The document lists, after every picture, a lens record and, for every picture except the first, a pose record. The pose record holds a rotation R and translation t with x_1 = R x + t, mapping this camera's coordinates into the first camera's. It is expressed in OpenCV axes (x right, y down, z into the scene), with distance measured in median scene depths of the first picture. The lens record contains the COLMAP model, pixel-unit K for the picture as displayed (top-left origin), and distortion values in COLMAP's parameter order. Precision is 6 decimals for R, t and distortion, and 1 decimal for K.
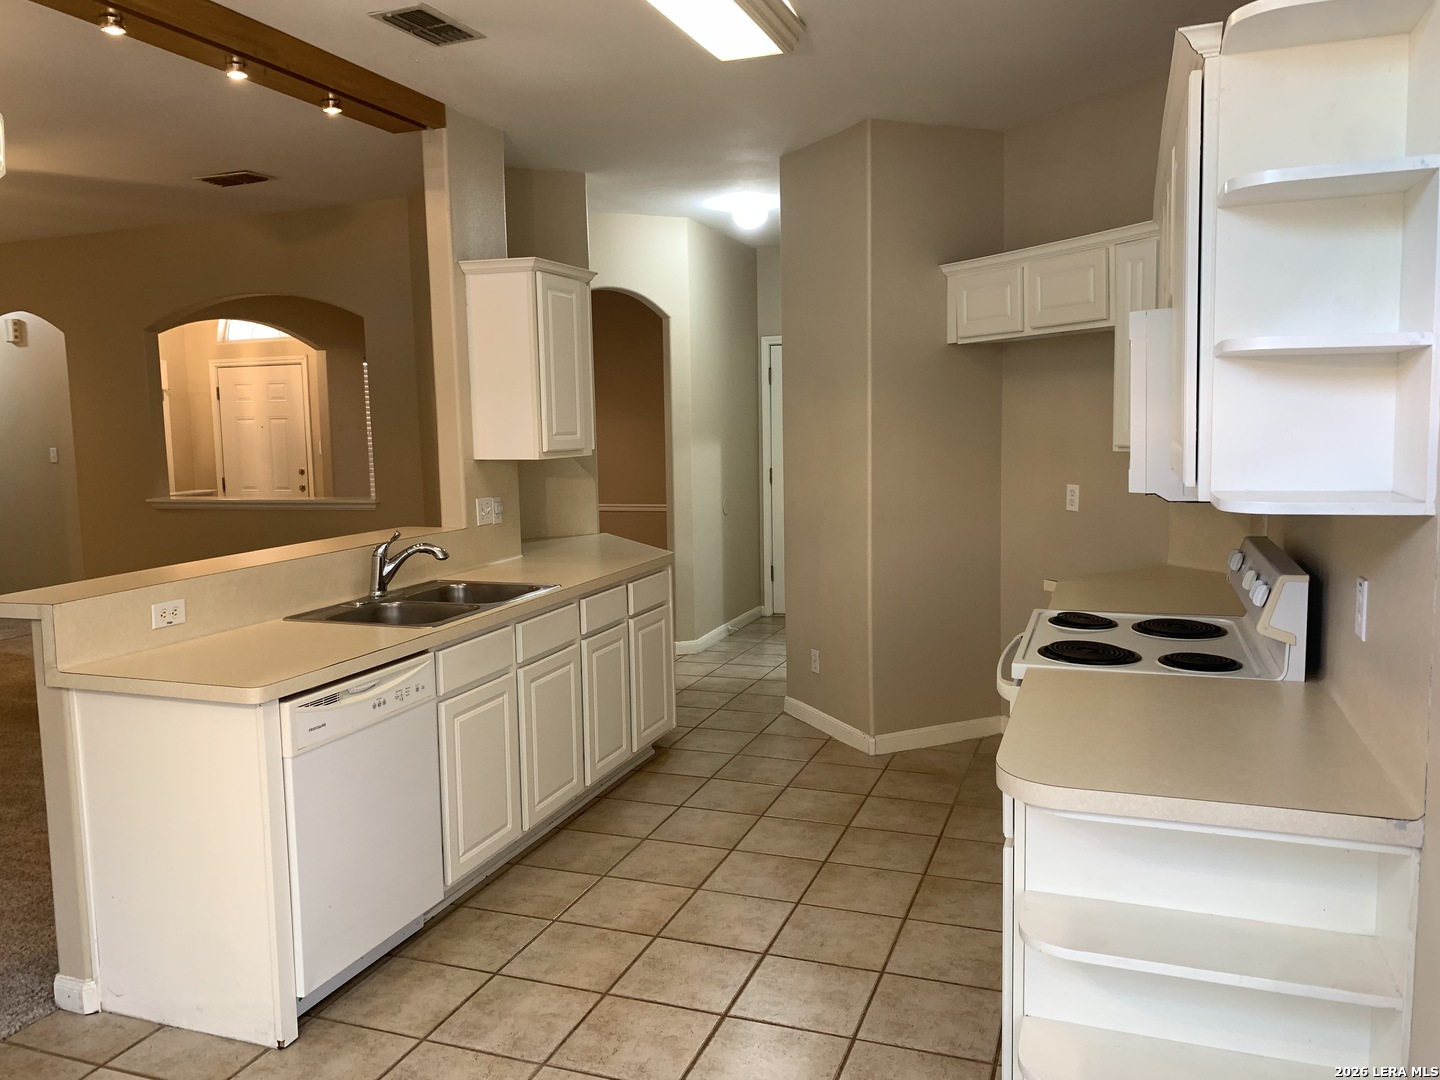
lens RADIAL K [[1086.0, 0, 710.1], [0, 1086.0, 531.7], [0, 0, 1]] dist [0.029802, -0.020329]
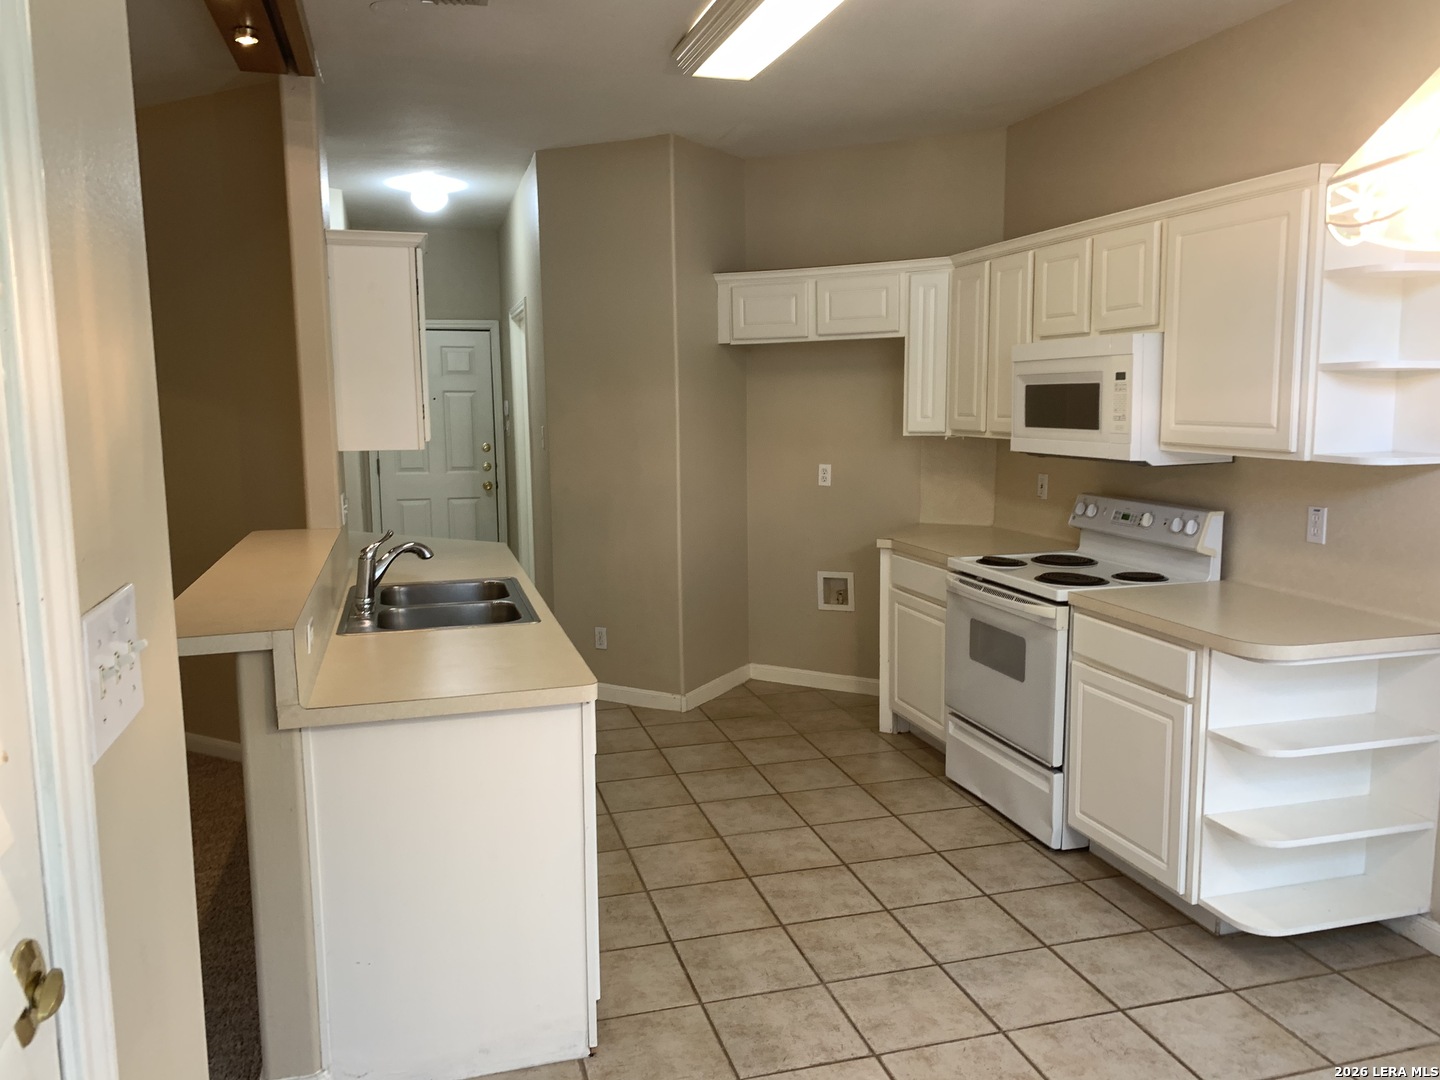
lens RADIAL K [[1086.0, 0, 687.7], [0, 1086.0, 546.0], [0, 0, 1]] dist [0.029802, -0.020329]
pose [[0.811272, -0.067644, 0.580742, -0.607041], [0.056719, 0.997705, 0.036978, -0.006537], [-0.581911, 0.002940, 0.813247, 0.116287]]
